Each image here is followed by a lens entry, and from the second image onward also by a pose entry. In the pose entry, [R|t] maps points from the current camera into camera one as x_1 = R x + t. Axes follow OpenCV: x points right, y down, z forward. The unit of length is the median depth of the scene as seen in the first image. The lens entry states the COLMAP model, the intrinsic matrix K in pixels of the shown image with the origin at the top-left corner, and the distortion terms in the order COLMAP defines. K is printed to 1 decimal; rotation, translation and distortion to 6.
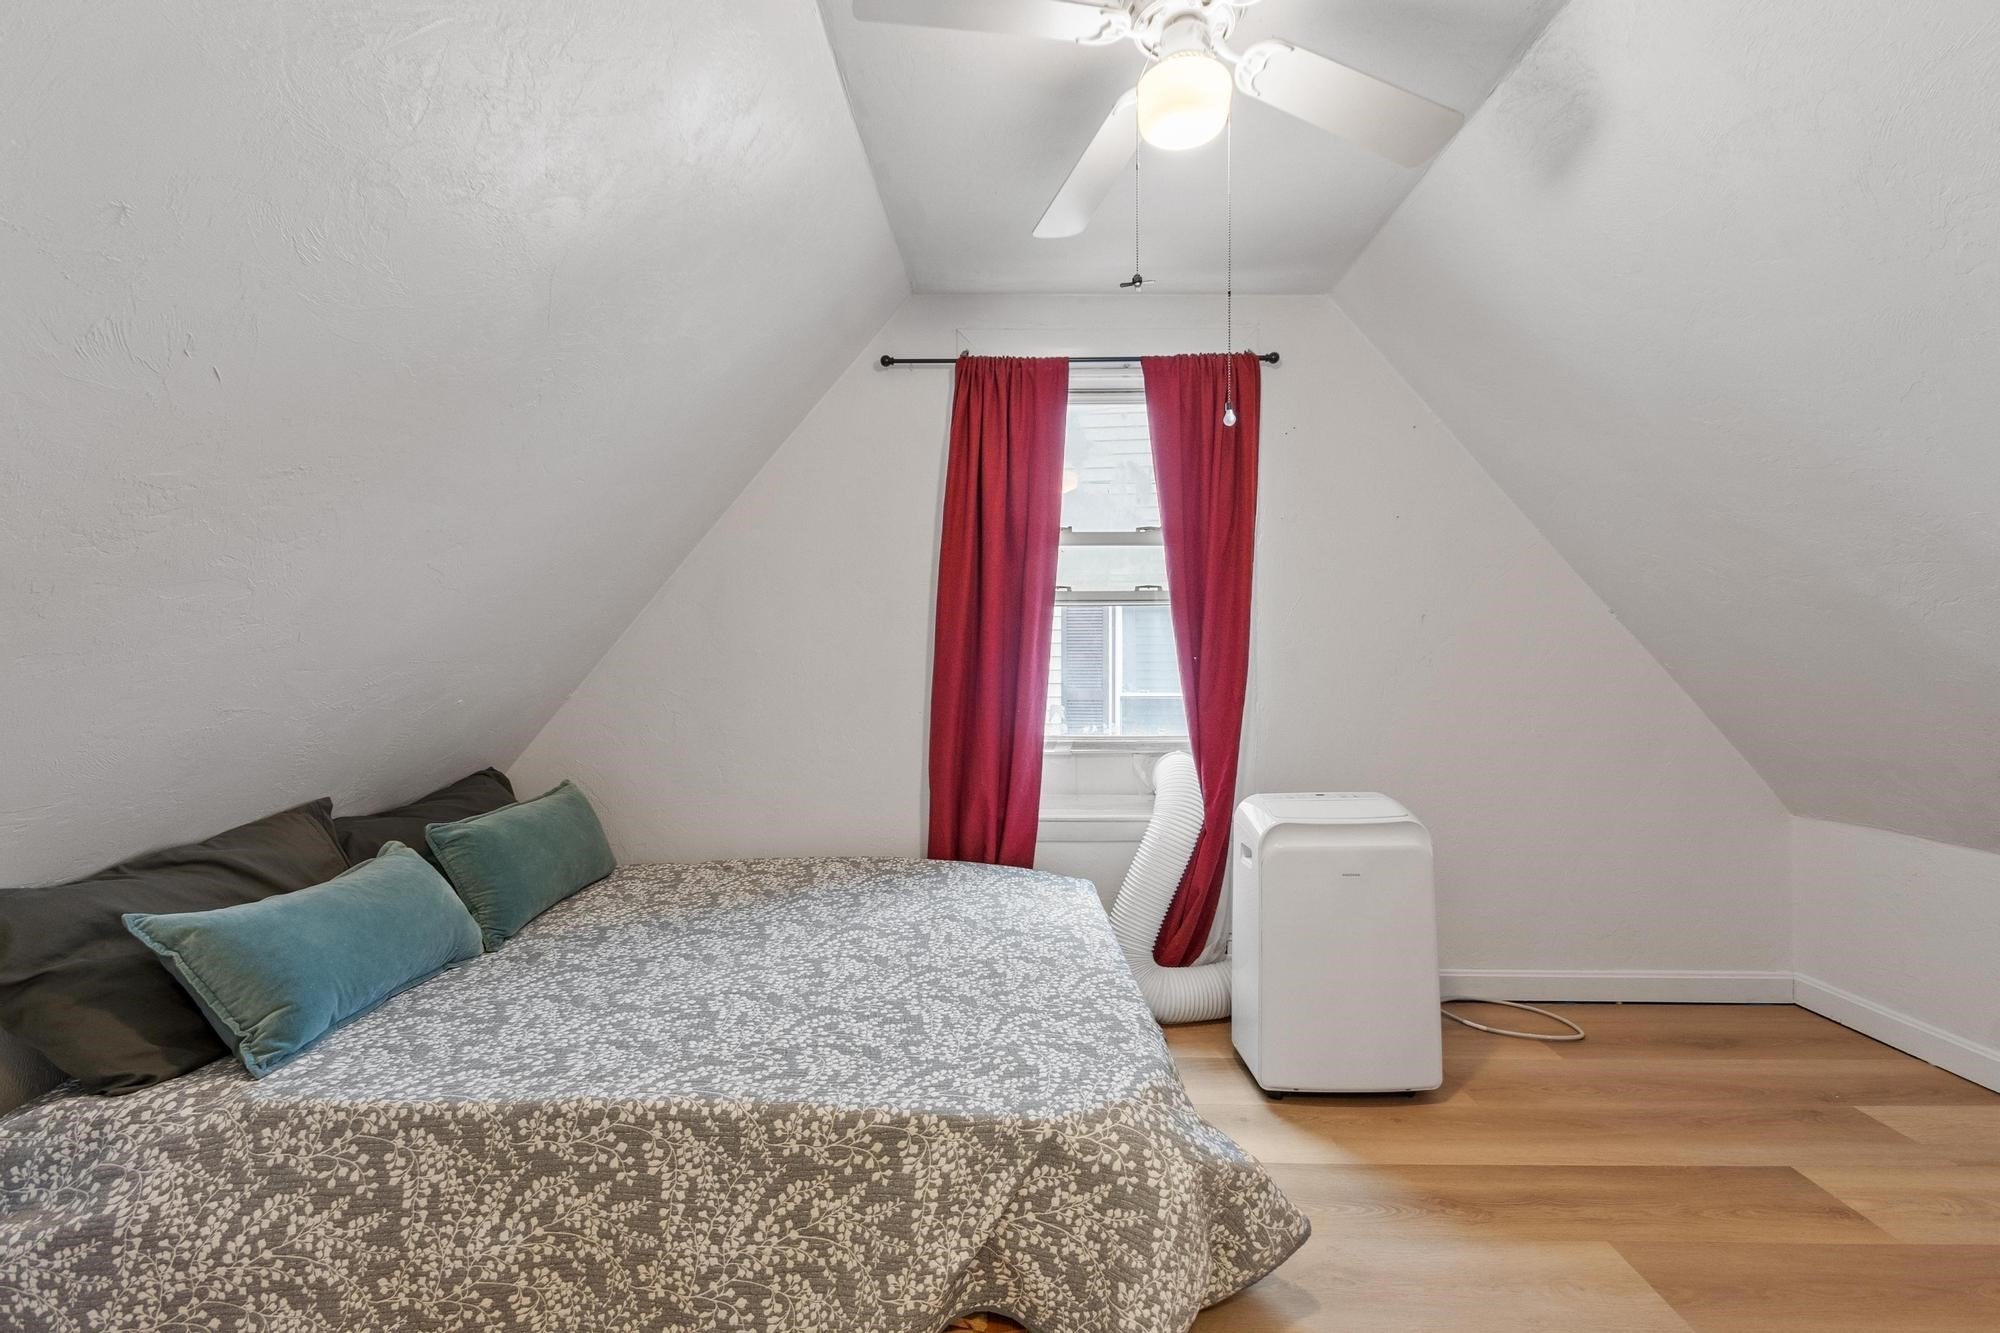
lens RADIAL K [[870.8, 0, 999.7], [0, 870.8, 666.2], [0, 0, 1]] dist [-0.001859, 0.000103]
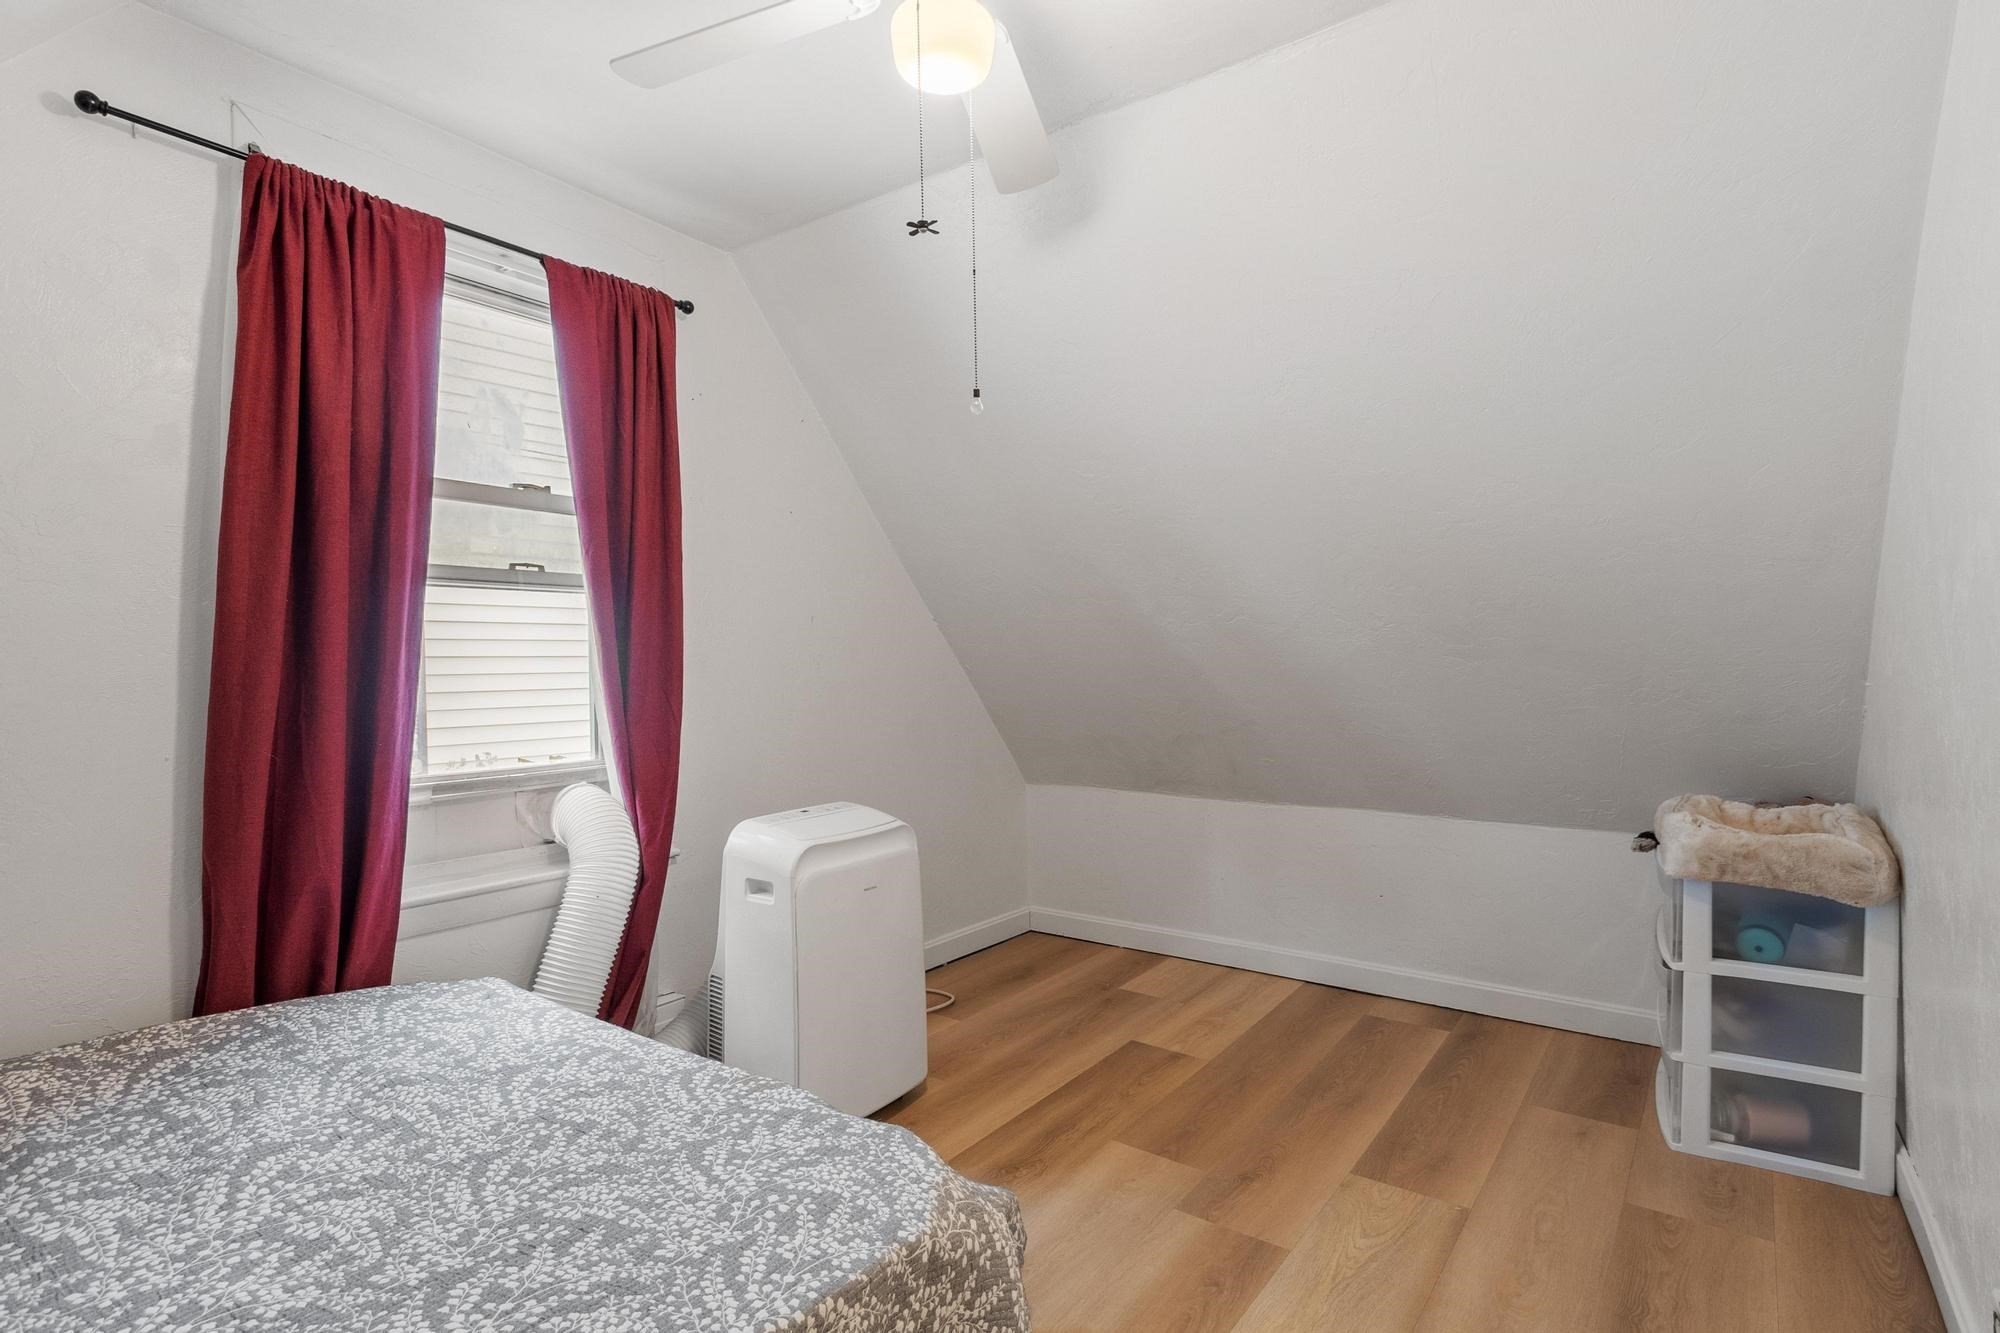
lens RADIAL K [[1008.7, 0, 988.0], [0, 1008.7, 670.1], [0, 0, 1]] dist [-0.000666, -0.000455]
pose [[0.563474, -0.008437, 0.826091, -0.395785], [0.006636, 0.999962, 0.005687, -0.005267], [-0.826107, 0.002278, 0.563509, 0.240964]]
